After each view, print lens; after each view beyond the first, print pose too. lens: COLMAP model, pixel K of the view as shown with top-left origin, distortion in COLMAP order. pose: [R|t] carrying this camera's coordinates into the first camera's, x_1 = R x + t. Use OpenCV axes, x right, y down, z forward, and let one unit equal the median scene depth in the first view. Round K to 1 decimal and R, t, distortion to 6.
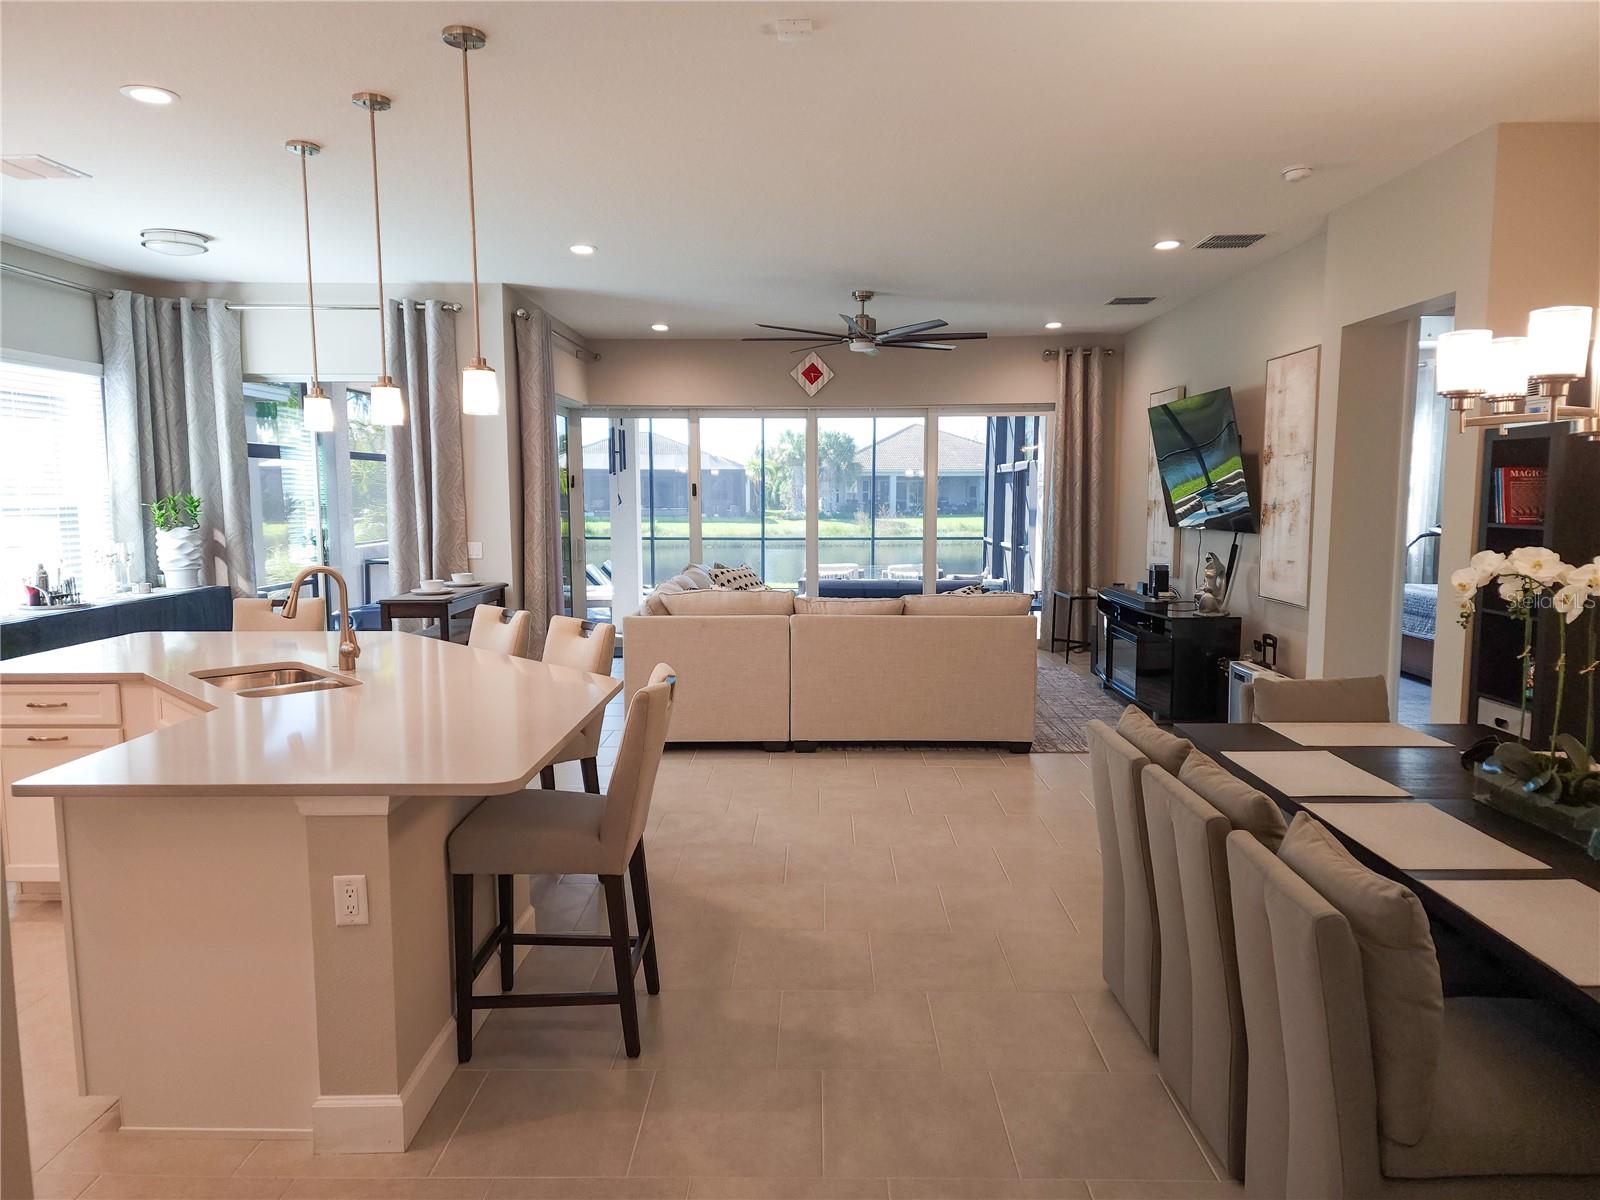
lens RADIAL K [[1078.3, 0, 797.5], [0, 1078.3, 604.7], [0, 0, 1]] dist [0.056874, -0.044730]
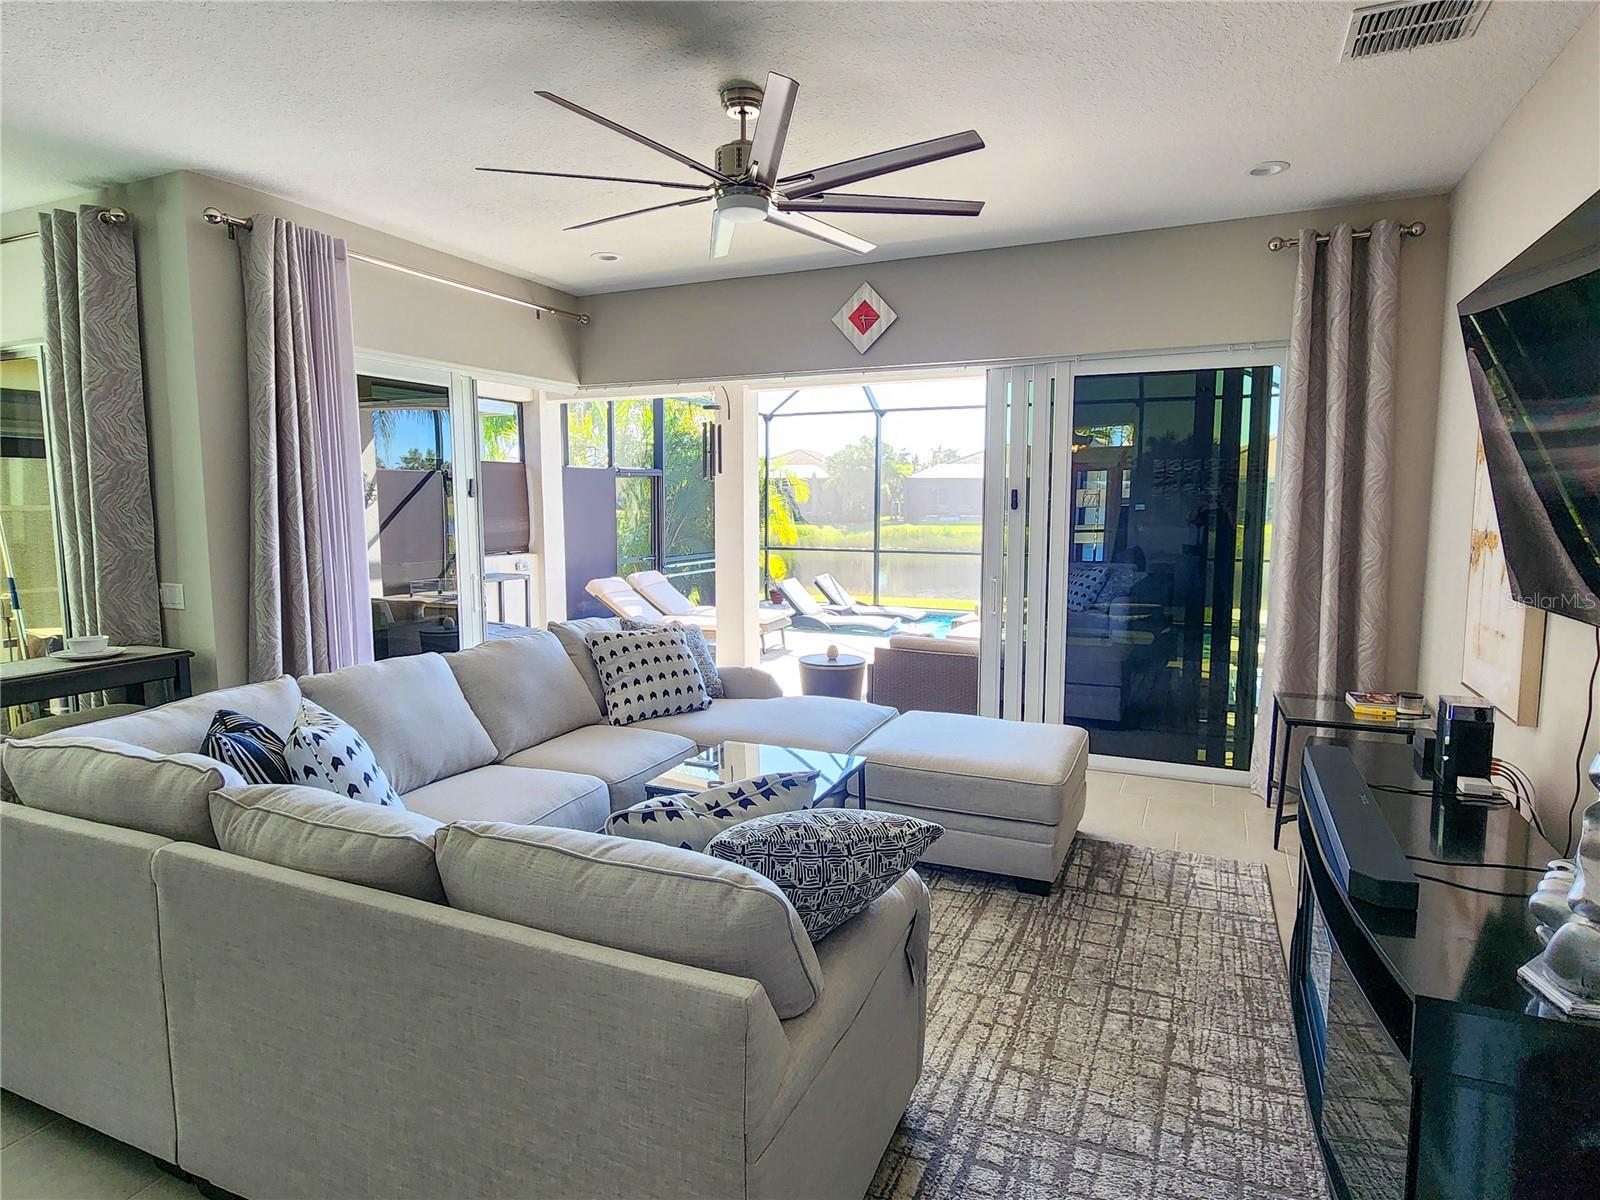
lens RADIAL K [[904.5, 0, 804.7], [0, 904.5, 596.9], [0, 0, 1]] dist [-0.005306, -0.002006]
pose [[0.920211, 0.044131, -0.388927, 0.187578], [-0.042108, 0.999019, 0.013728, -0.053592], [0.389151, 0.003744, 0.921166, 0.480208]]
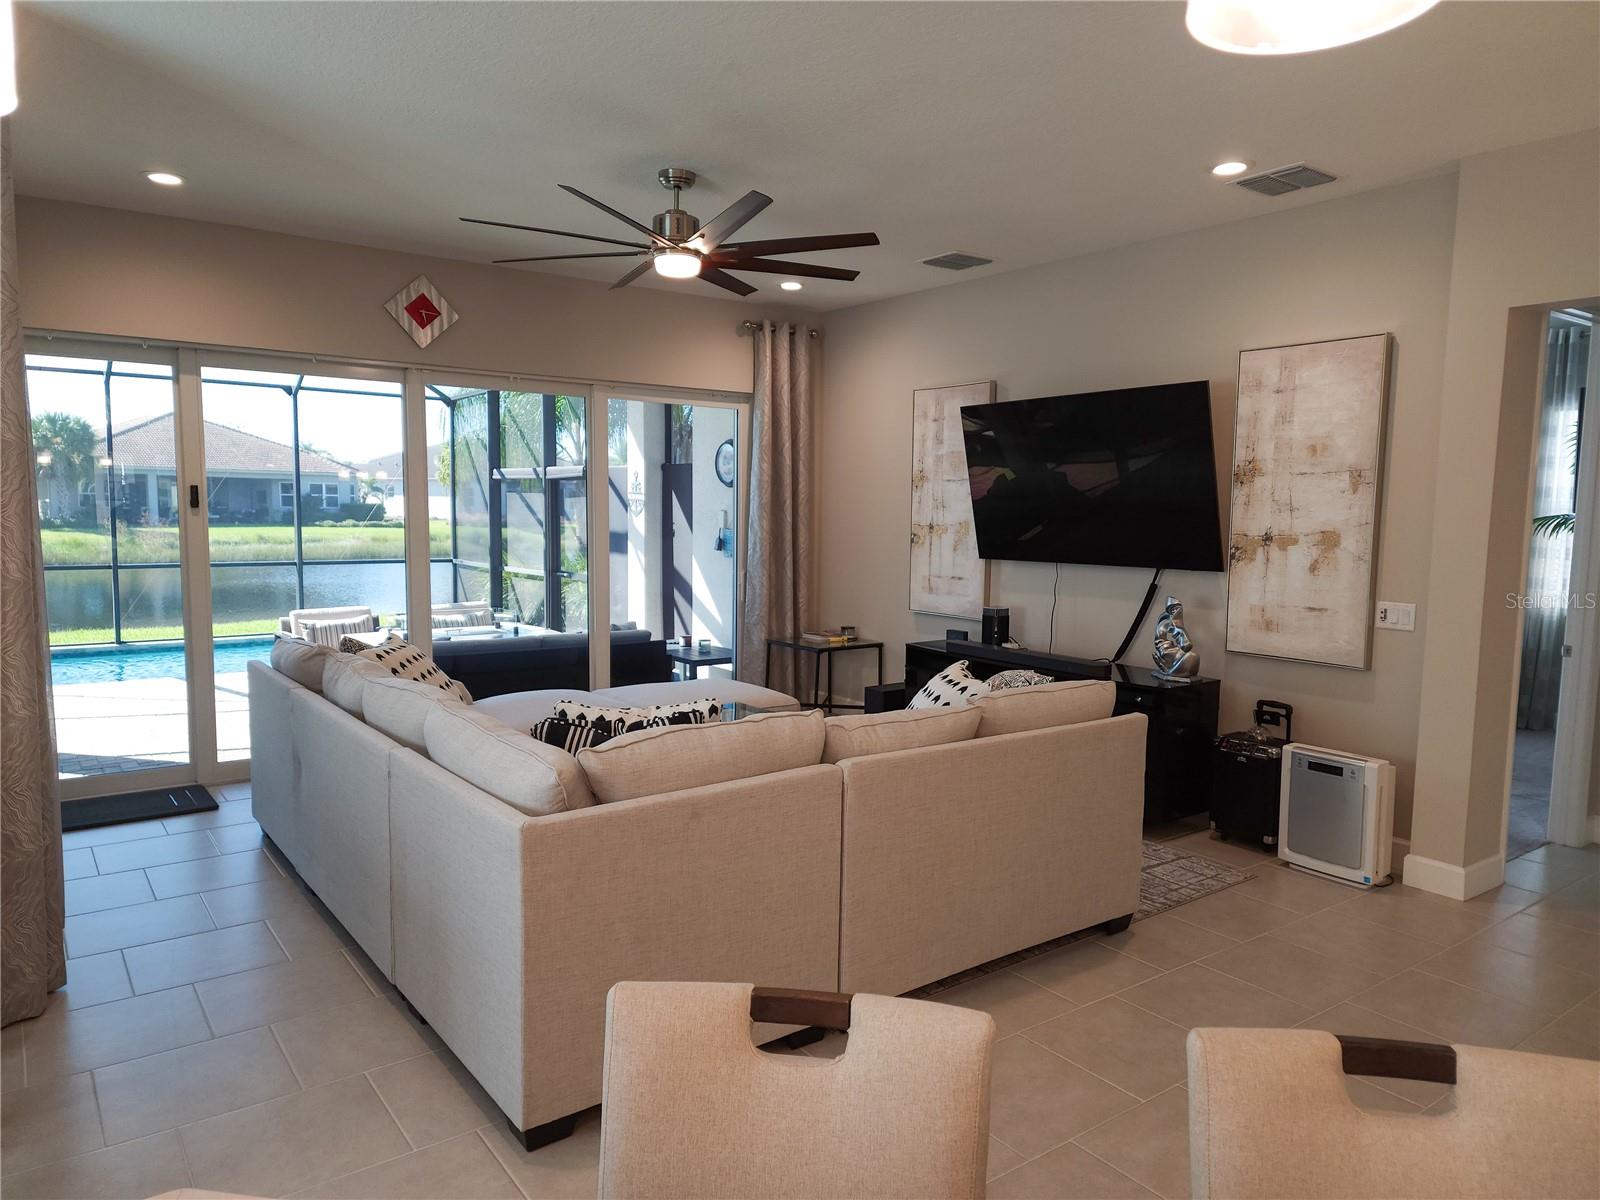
lens RADIAL K [[1078.3, 0, 807.1], [0, 1078.3, 605.4], [0, 0, 1]] dist [0.056874, -0.044730]
pose [[0.787842, -0.044723, 0.614252, -0.192882], [0.048558, 0.998766, 0.010440, -0.041619], [-0.613960, 0.021602, 0.789041, 0.369830]]
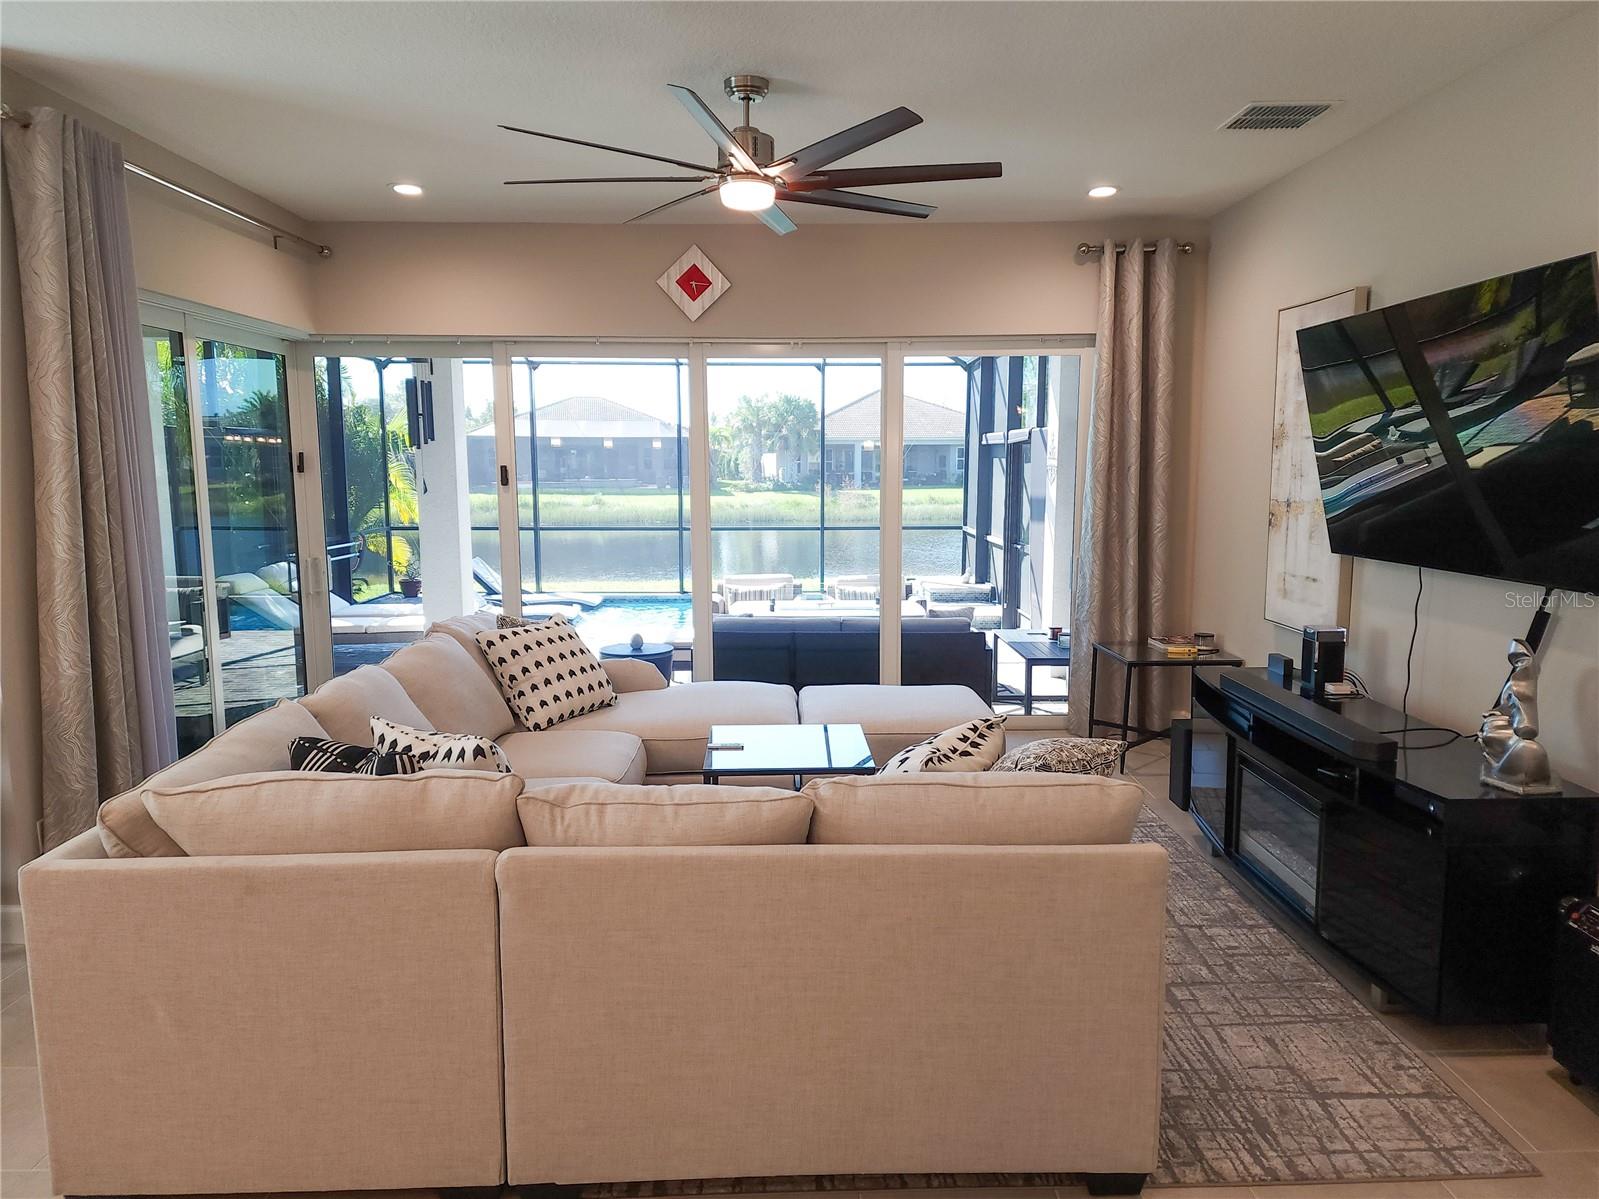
lens RADIAL K [[1077.6, 0, 808.0], [0, 1077.6, 599.3], [0, 0, 1]] dist [0.056874, -0.044730]
pose [[0.999237, -0.005734, 0.038626, 0.050608], [0.004760, 0.999669, 0.025280, -0.051153], [-0.038758, -0.025077, 0.998934, 0.379286]]
